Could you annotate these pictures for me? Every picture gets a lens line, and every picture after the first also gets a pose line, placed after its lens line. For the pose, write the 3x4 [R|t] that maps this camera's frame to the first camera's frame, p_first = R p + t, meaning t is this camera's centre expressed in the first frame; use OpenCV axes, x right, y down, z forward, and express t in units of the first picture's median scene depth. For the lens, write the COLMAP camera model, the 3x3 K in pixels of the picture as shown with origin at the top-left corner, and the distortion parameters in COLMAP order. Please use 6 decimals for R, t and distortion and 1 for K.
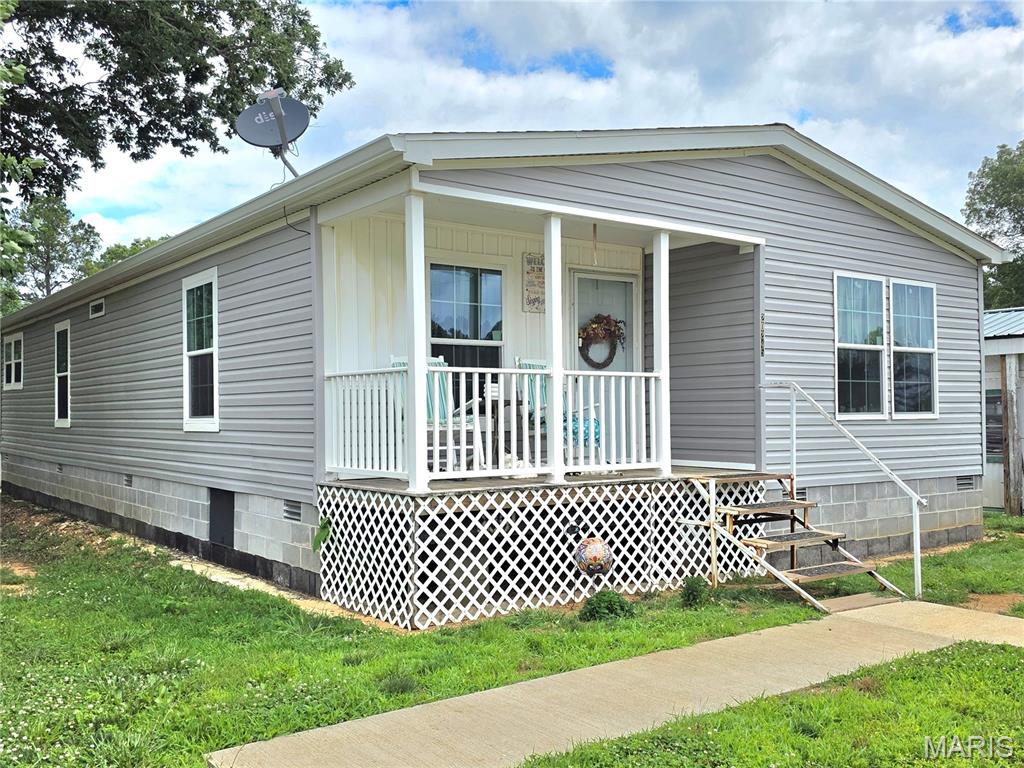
lens RADIAL K [[998.9, 0, 512.0], [0, 998.9, 384.0], [0, 0, 1]] dist [0.011858, 0.009449]
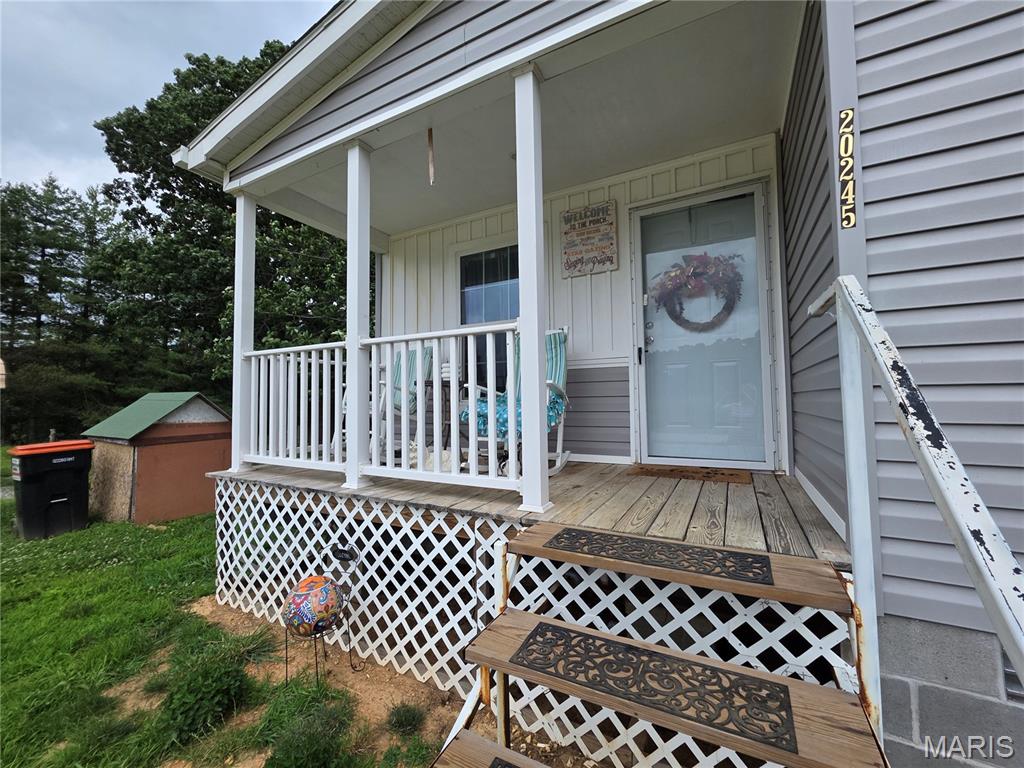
lens RADIAL K [[408.2, 0, 516.5], [0, 408.2, 382.8], [0, 0, 1]] dist [0.003575, -0.000081]
pose [[0.444173, -0.030946, -0.895406, 0.292596], [0.033116, 0.999287, -0.018109, 0.023685], [0.895329, -0.021609, 0.444881, 0.745482]]
